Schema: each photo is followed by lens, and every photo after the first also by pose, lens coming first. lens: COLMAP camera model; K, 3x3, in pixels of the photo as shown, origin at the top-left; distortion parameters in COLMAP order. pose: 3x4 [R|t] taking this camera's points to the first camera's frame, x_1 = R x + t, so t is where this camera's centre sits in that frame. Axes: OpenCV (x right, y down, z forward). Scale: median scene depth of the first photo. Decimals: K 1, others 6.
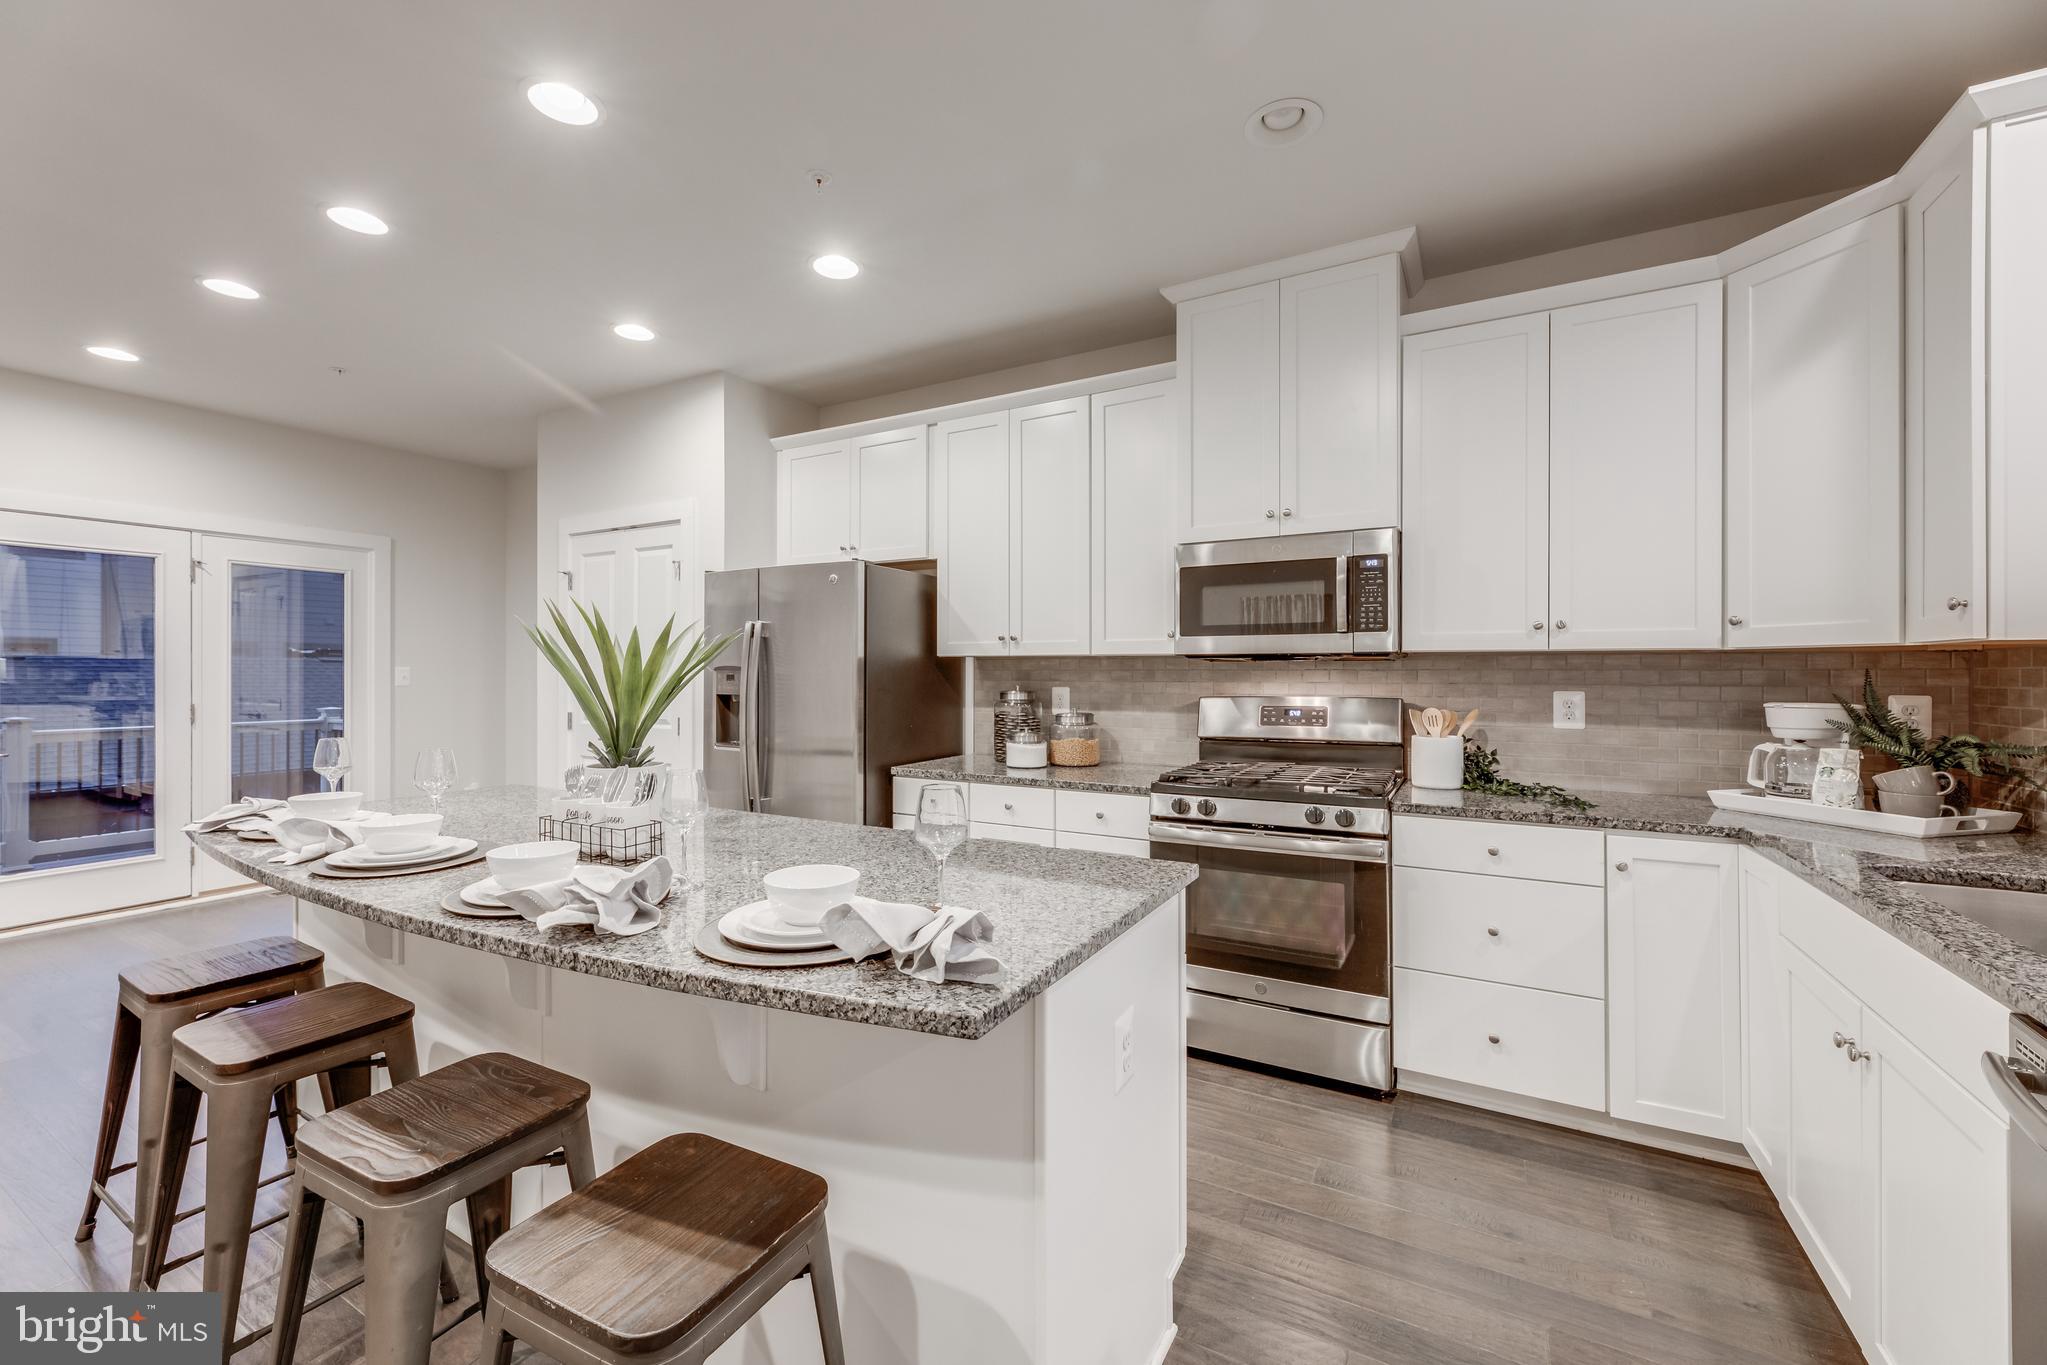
lens RADIAL K [[822.8, 0, 1017.7], [0, 822.8, 675.8], [0, 0, 1]] dist [0.000082, -0.000147]
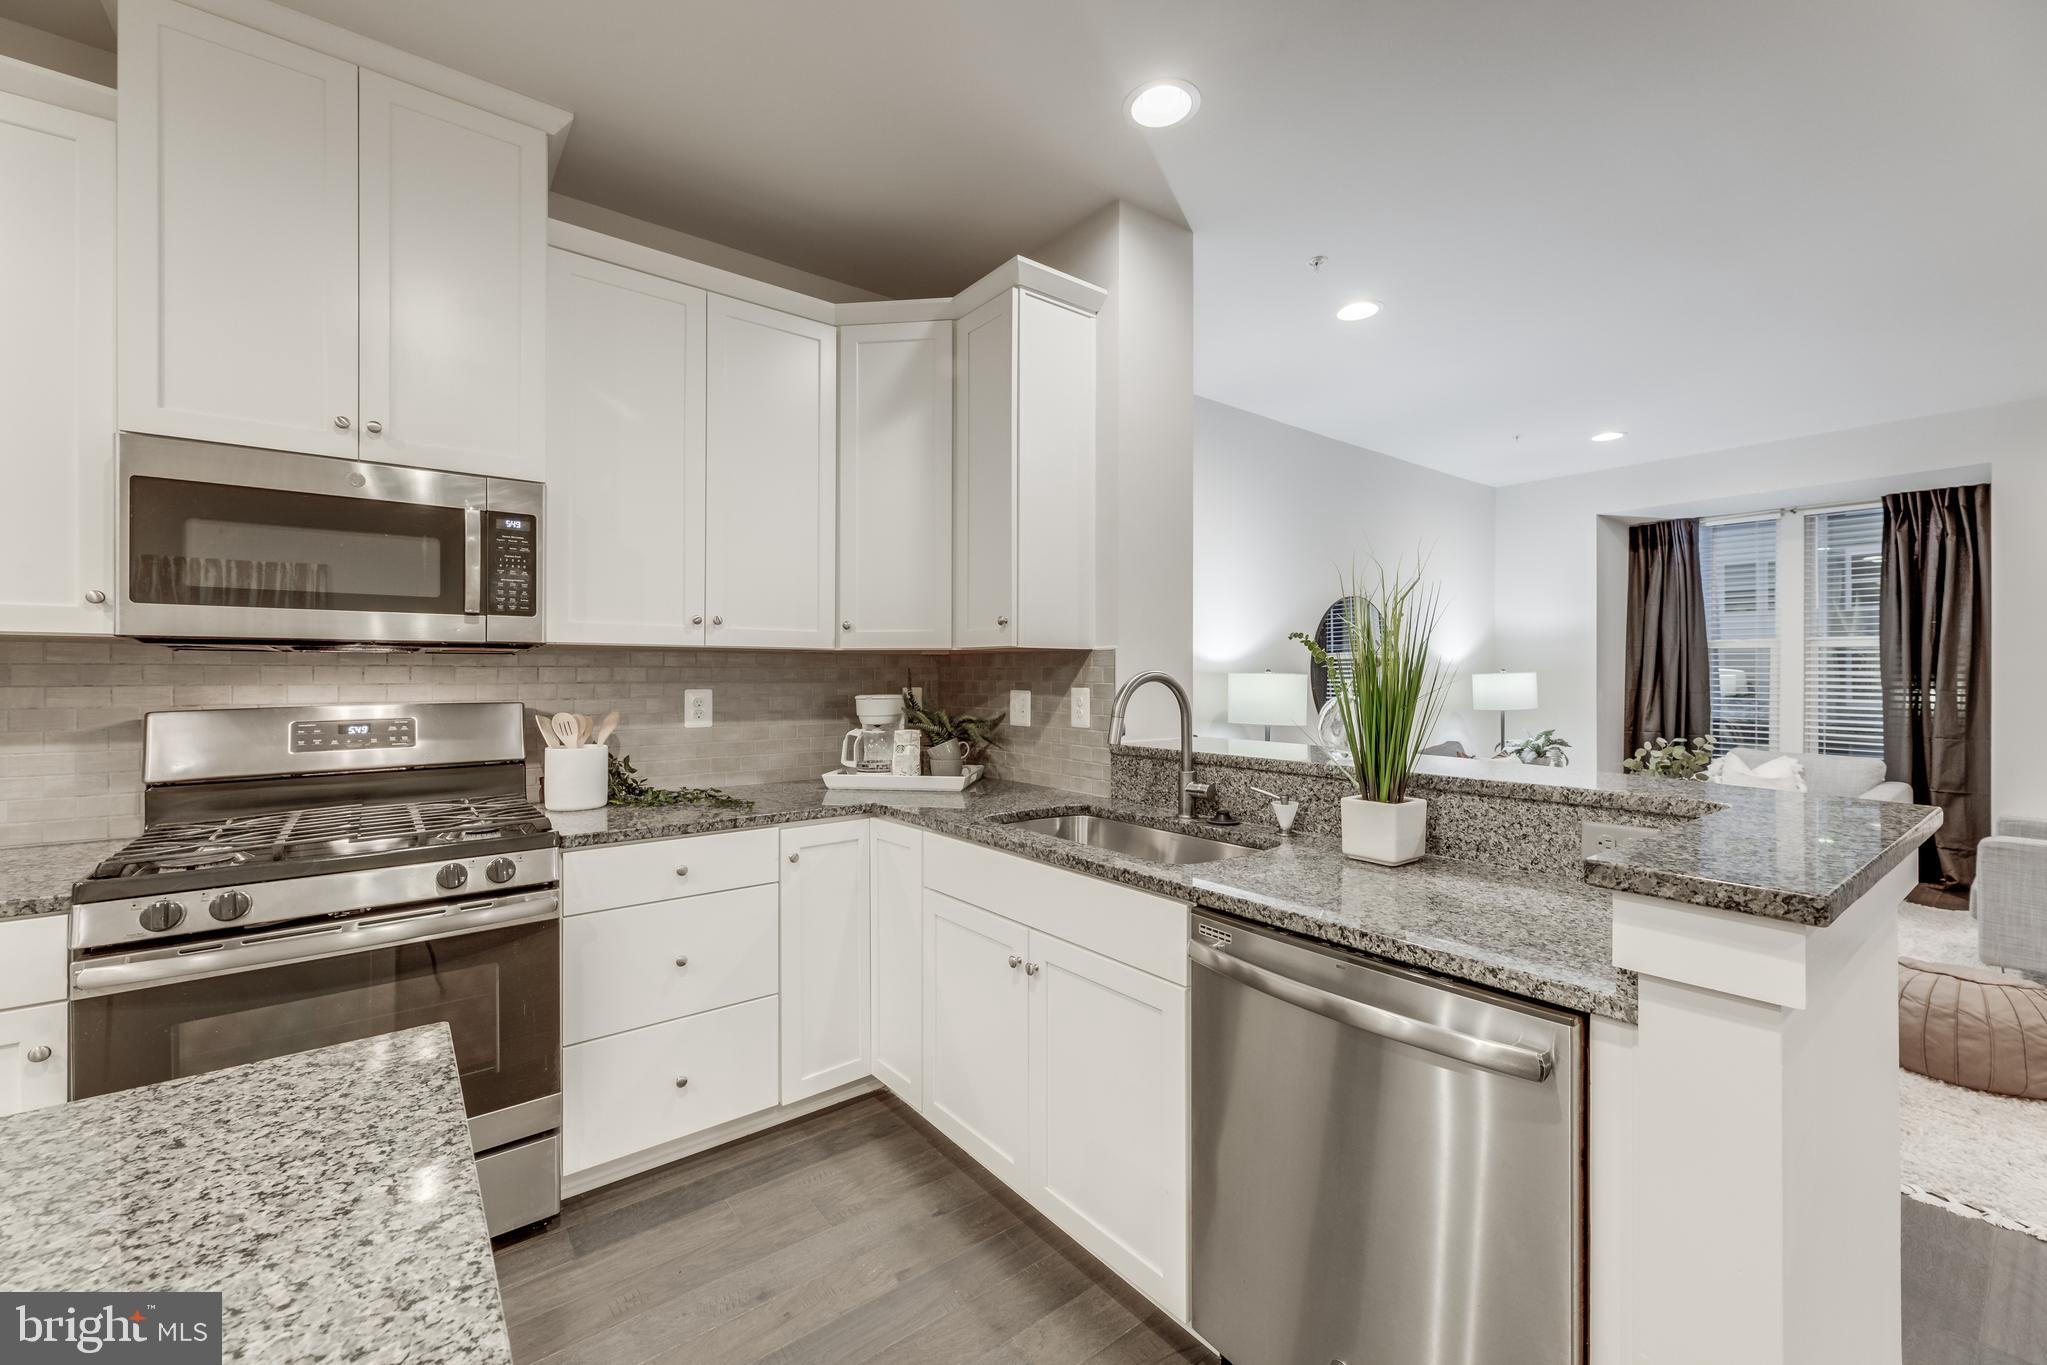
lens RADIAL K [[817.3, 0, 1025.3], [0, 817.3, 671.4], [0, 0, 1]] dist [0.000533, 0.000086]
pose [[0.384026, 0.001100, 0.923322, -0.082196], [0.003275, 0.999991, -0.002553, 0.001290], [-0.923316, 0.004005, 0.384019, 0.278447]]
